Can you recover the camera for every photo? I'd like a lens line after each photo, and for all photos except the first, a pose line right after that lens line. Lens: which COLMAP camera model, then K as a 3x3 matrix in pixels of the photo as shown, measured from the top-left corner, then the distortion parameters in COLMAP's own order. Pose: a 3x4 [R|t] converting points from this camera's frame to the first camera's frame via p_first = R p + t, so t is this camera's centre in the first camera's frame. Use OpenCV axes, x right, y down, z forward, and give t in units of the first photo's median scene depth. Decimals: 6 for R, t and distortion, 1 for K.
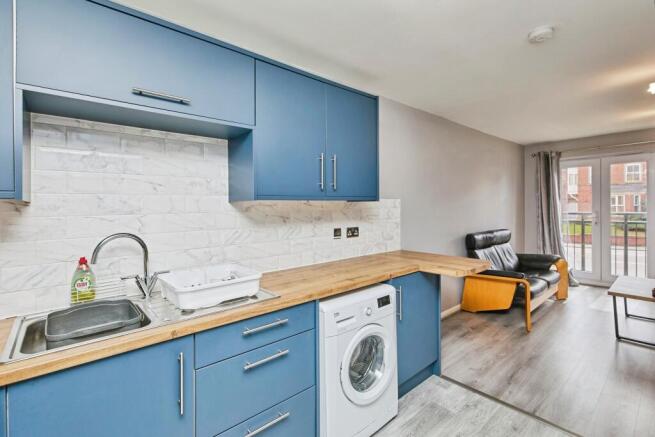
lens RADIAL K [[300.0, 0, 327.4], [0, 300.0, 215.6], [0, 0, 1]] dist [0.001501, -0.000114]
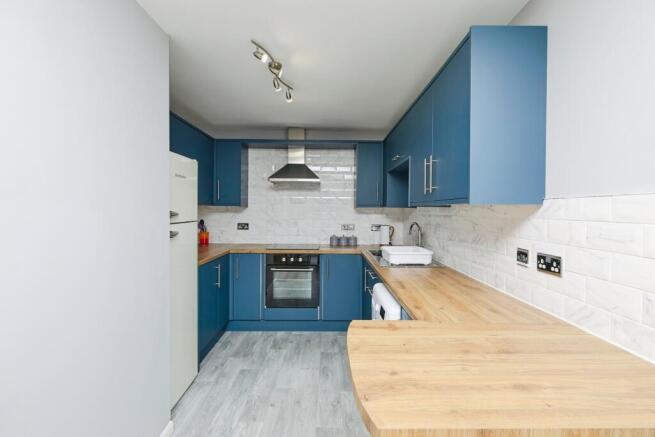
lens RADIAL K [[299.2, 0, 328.5], [0, 299.2, 210.2], [0, 0, 1]] dist [-0.000397, -0.000055]
pose [[-0.662297, 0.008583, -0.749192, 0.777099], [-0.021904, 0.999285, 0.030812, -0.048417], [0.748921, 0.036818, -0.661636, 1.147626]]
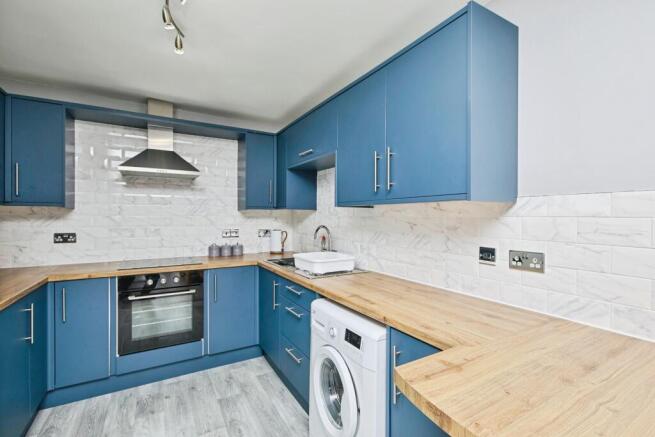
lens RADIAL K [[300.0, 0, 327.4], [0, 300.0, 215.6], [0, 0, 1]] dist [0.001501, -0.000114]
pose [[-0.201952, 0.011826, -0.979324, 0.718917], [-0.028281, 0.999440, 0.017901, -0.024882], [0.978987, 0.031312, -0.201504, 0.836139]]
